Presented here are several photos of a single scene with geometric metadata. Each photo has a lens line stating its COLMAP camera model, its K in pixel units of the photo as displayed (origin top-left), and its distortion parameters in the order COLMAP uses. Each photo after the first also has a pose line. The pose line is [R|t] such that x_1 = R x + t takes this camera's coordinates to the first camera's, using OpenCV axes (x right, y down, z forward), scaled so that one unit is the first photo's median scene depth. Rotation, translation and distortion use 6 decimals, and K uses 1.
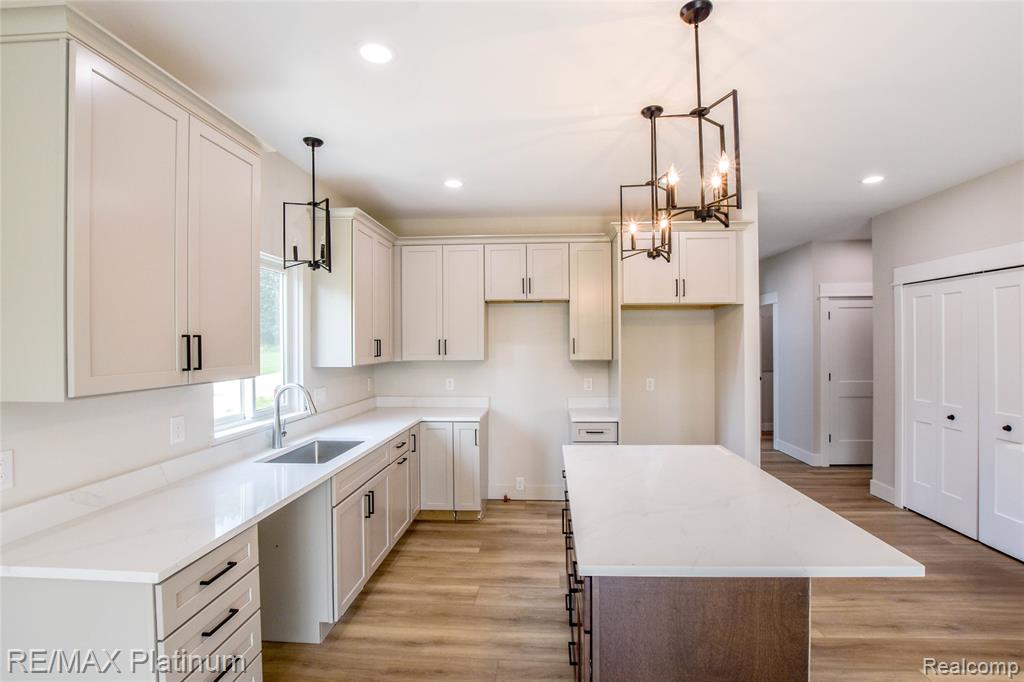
lens RADIAL K [[469.6, 0, 520.2], [0, 469.6, 341.5], [0, 0, 1]] dist [-0.034627, 0.005361]
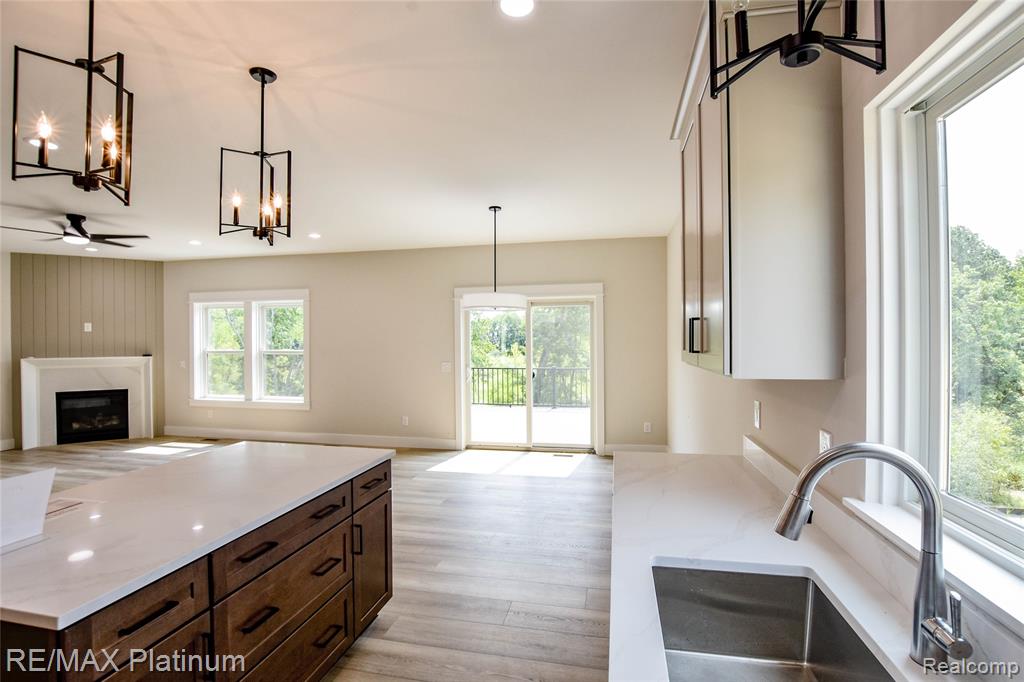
lens RADIAL K [[469.6, 0, 520.2], [0, 469.6, 341.5], [0, 0, 1]] dist [-0.034627, 0.005361]
pose [[-0.989060, 0.010584, 0.147132, -0.215017], [0.010632, 0.999943, -0.000466, 0.015468], [-0.147129, 0.001104, -0.989117, 0.919166]]
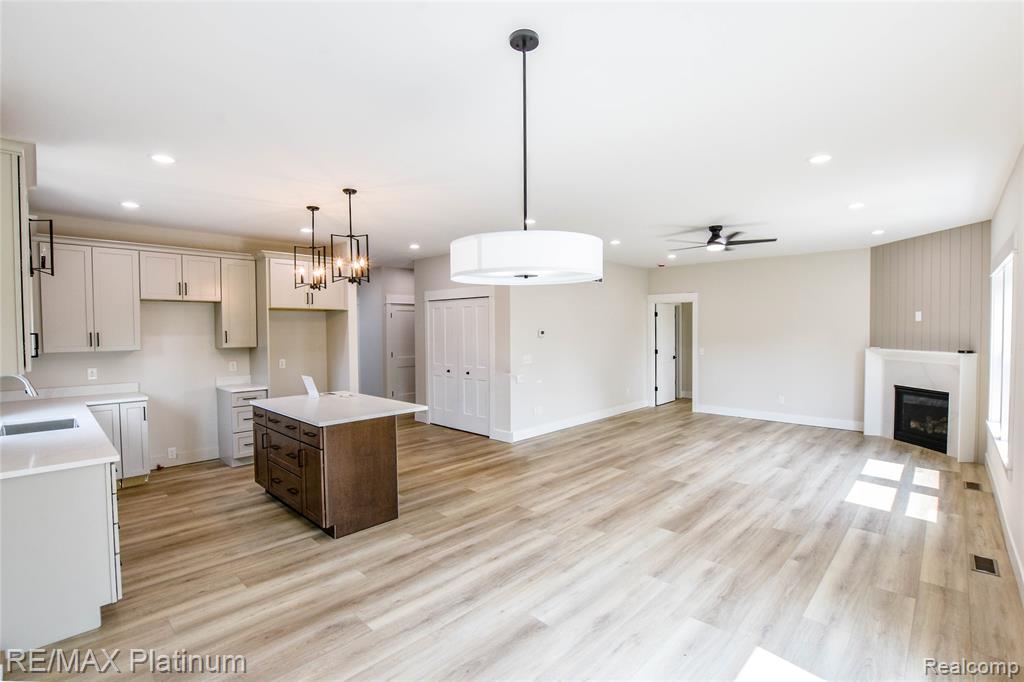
lens RADIAL K [[469.6, 0, 520.2], [0, 469.6, 341.5], [0, 0, 1]] dist [-0.034627, 0.005361]
pose [[0.644209, -0.019428, 0.764603, -0.364495], [0.000365, 0.999685, 0.025094, -0.010822], [-0.764849, -0.015887, 0.644013, -0.489673]]
